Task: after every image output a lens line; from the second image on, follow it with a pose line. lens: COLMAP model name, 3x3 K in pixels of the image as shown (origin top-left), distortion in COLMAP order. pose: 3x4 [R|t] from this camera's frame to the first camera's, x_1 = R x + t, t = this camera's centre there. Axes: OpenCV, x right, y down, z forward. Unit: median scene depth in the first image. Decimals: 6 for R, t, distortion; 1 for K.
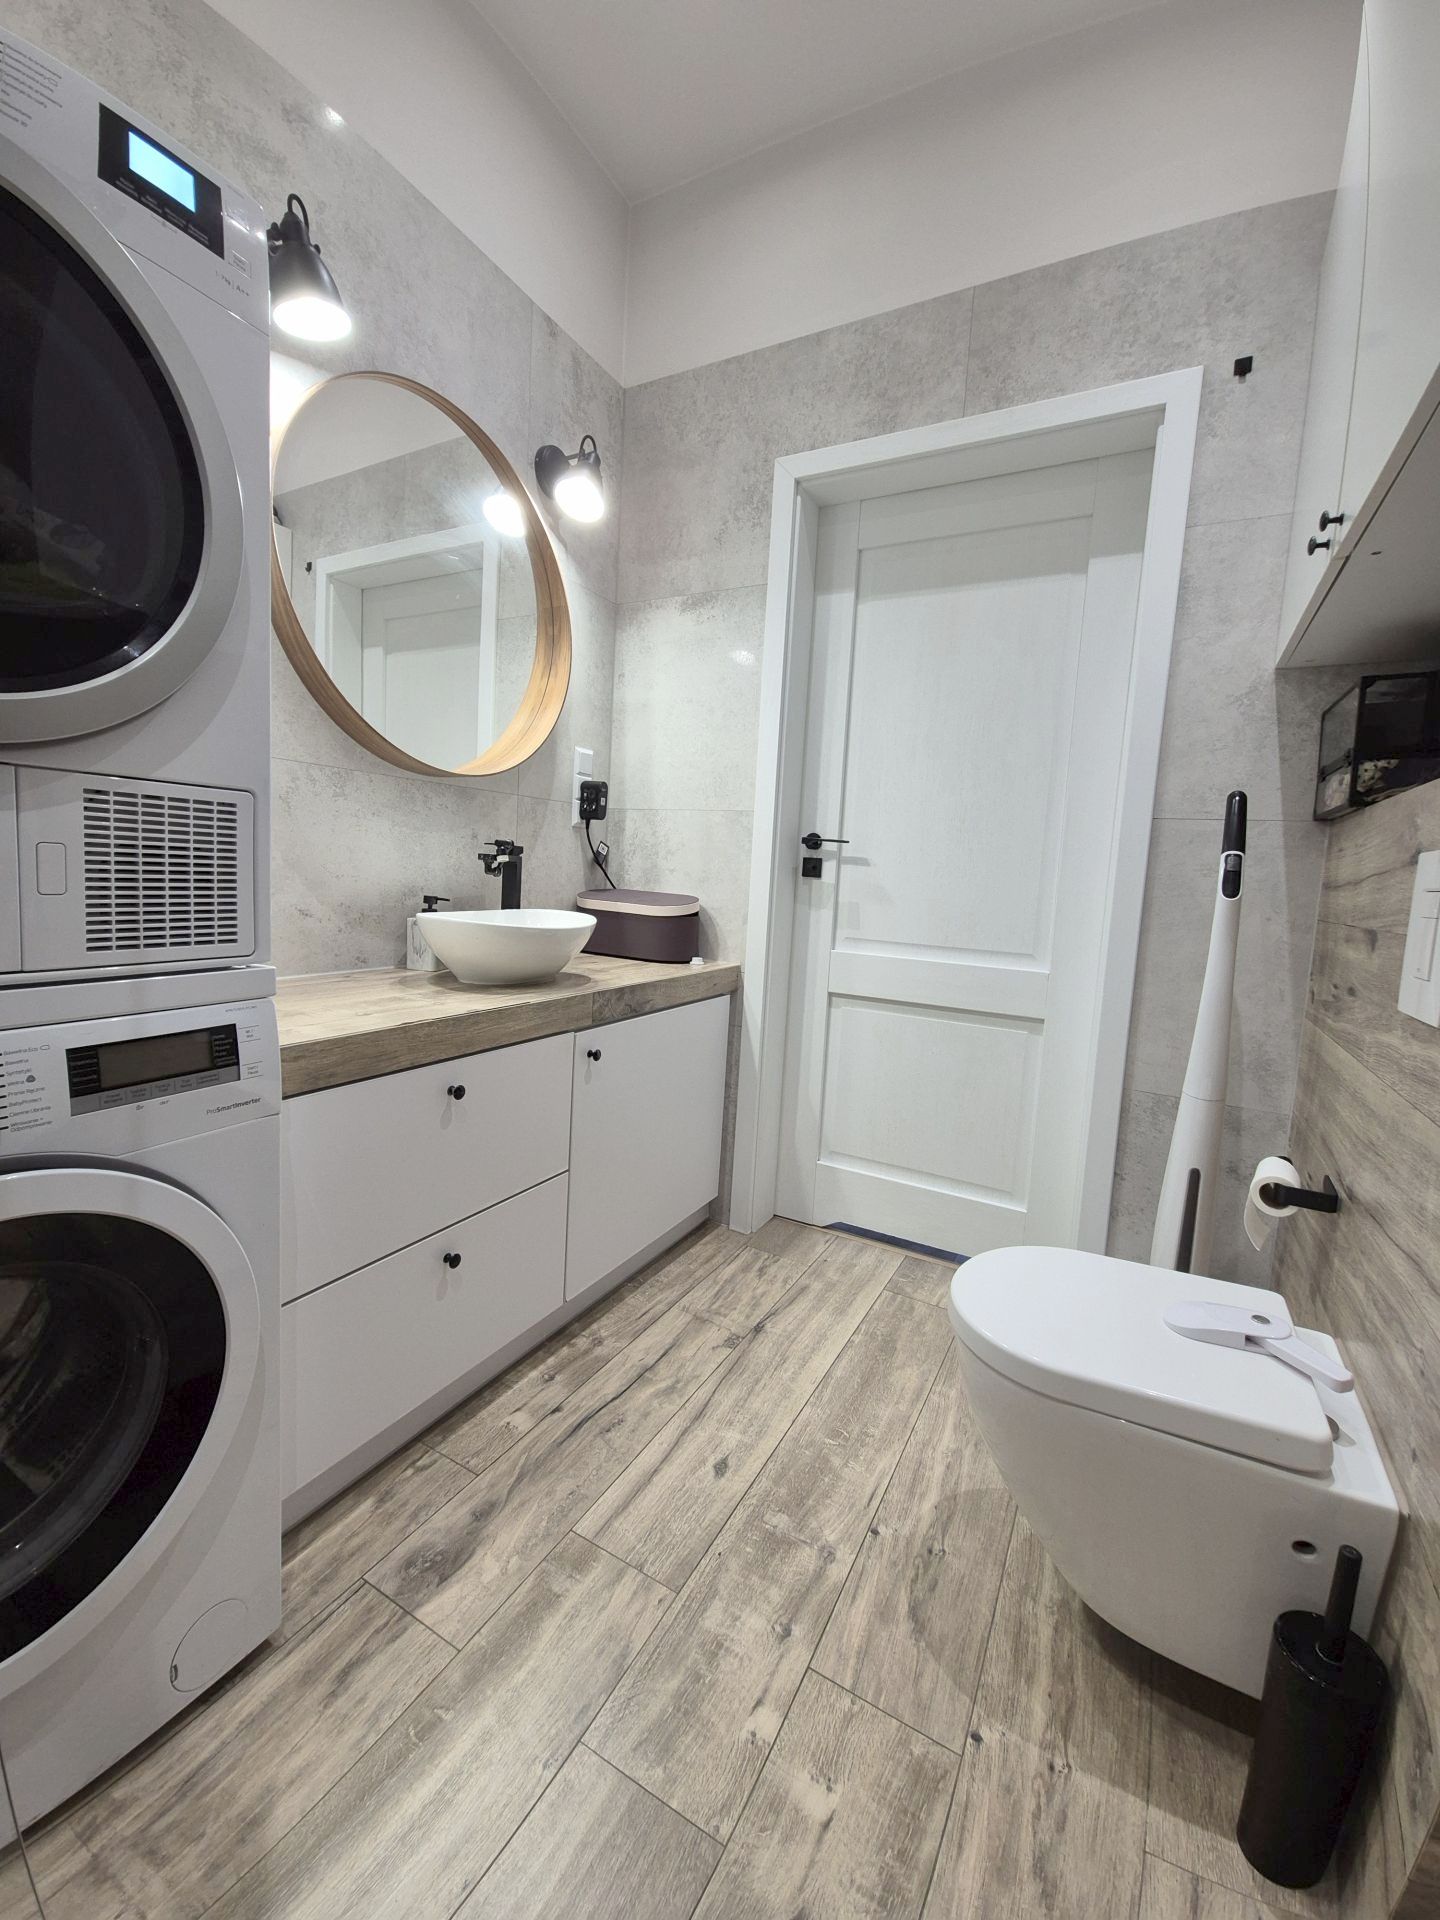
lens RADIAL K [[792.7, 0, 720.0], [0, 792.7, 960.0], [0, 0, 1]] dist [0.070447, -0.037212]
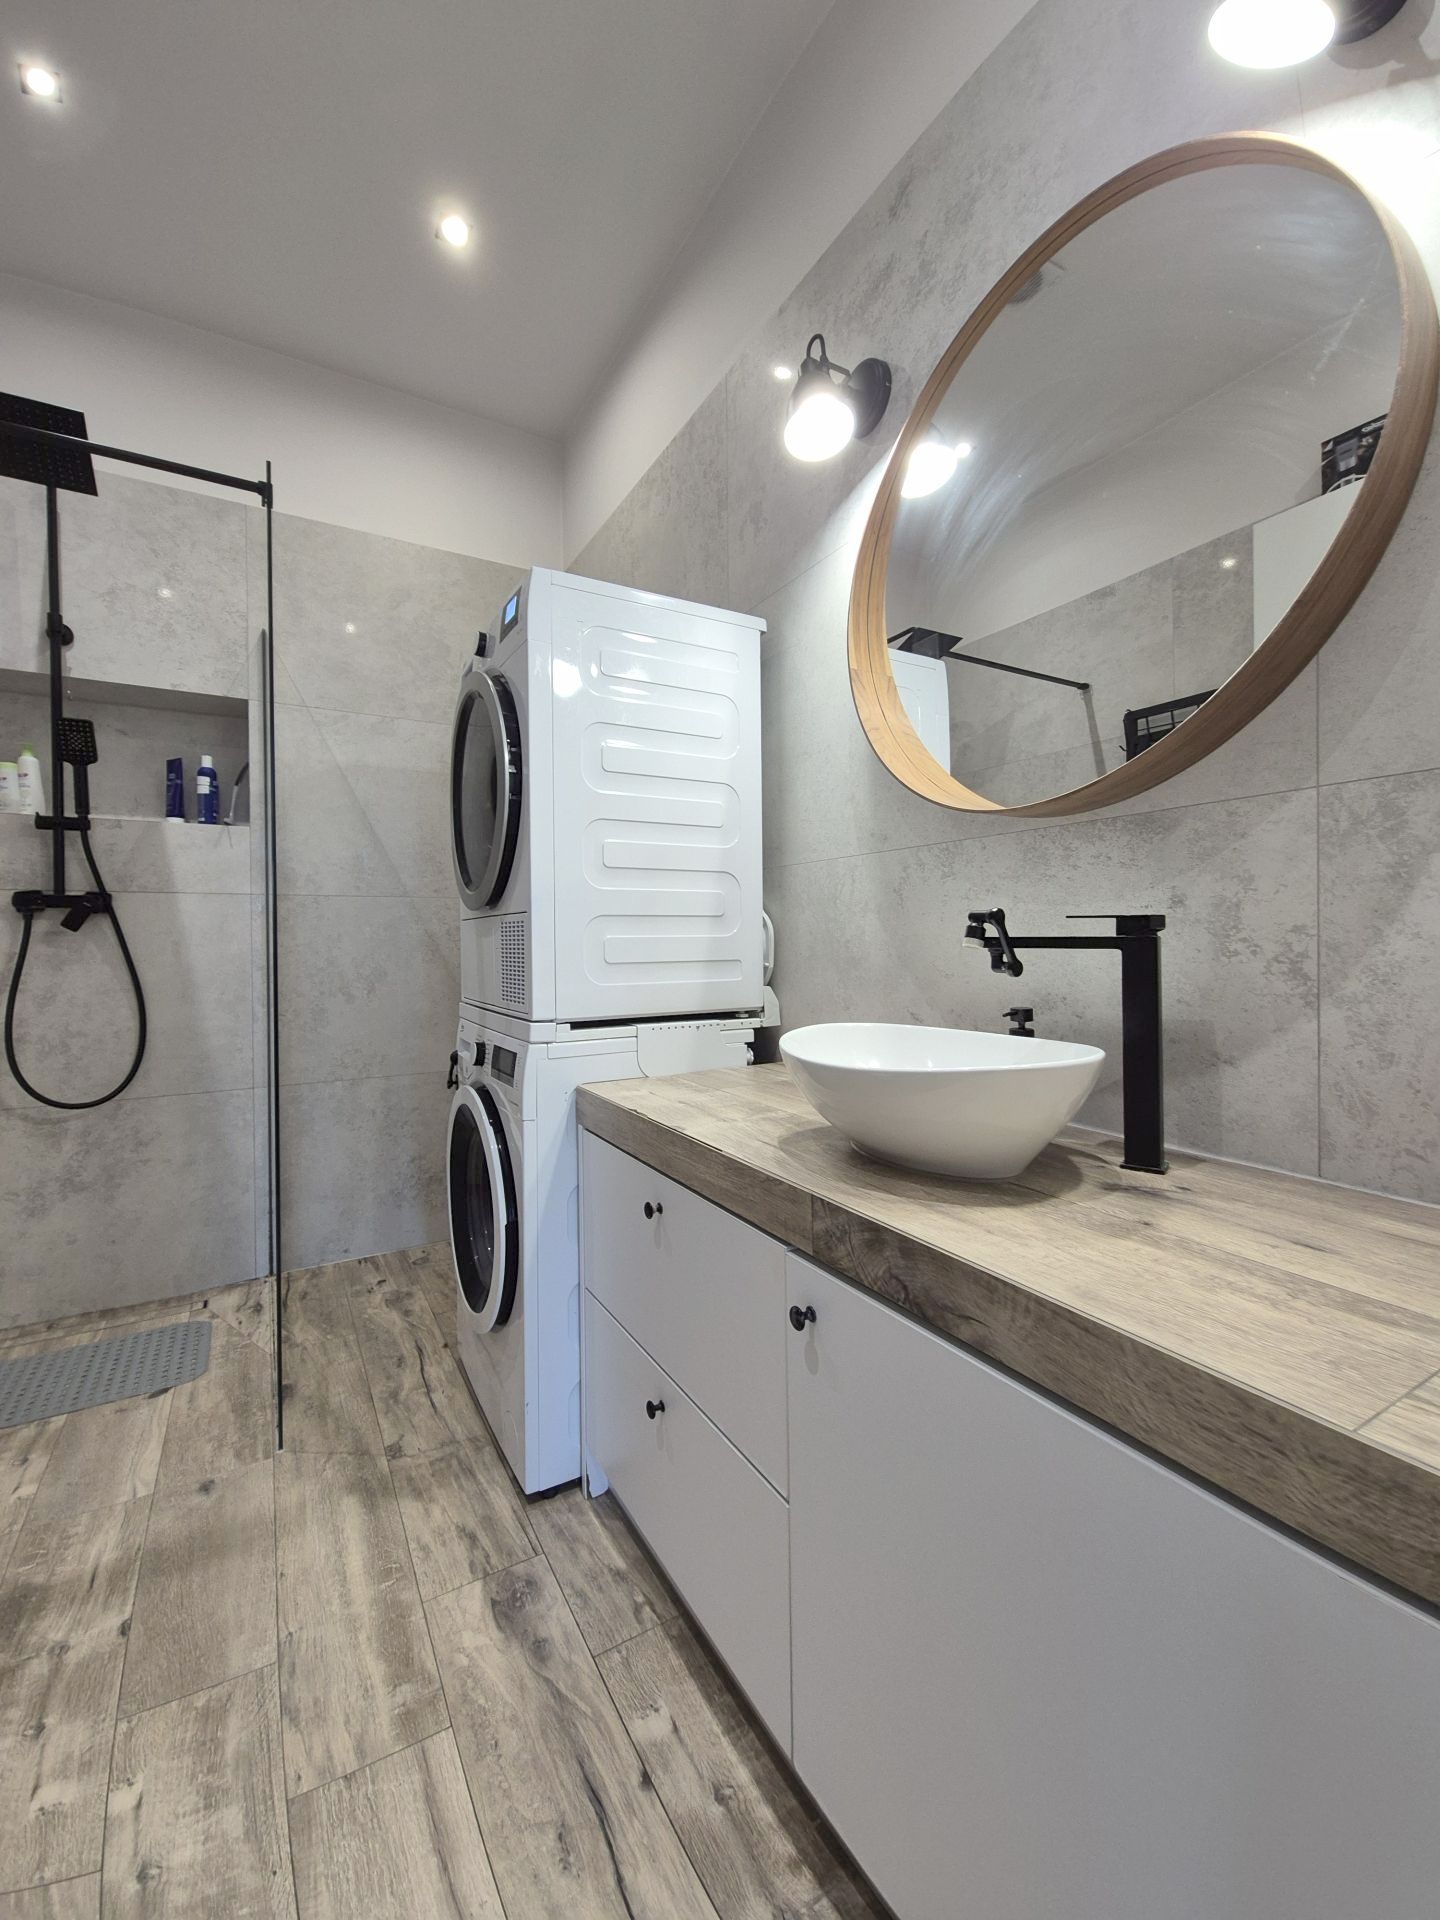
lens RADIAL K [[792.7, 0, 720.0], [0, 792.7, 960.0], [0, 0, 1]] dist [0.070447, -0.037212]
pose [[-0.536312, -0.026412, -0.843606, 0.414150], [-0.103139, 0.994070, 0.034446, -0.160687], [0.837694, 0.105483, -0.535856, 1.611558]]
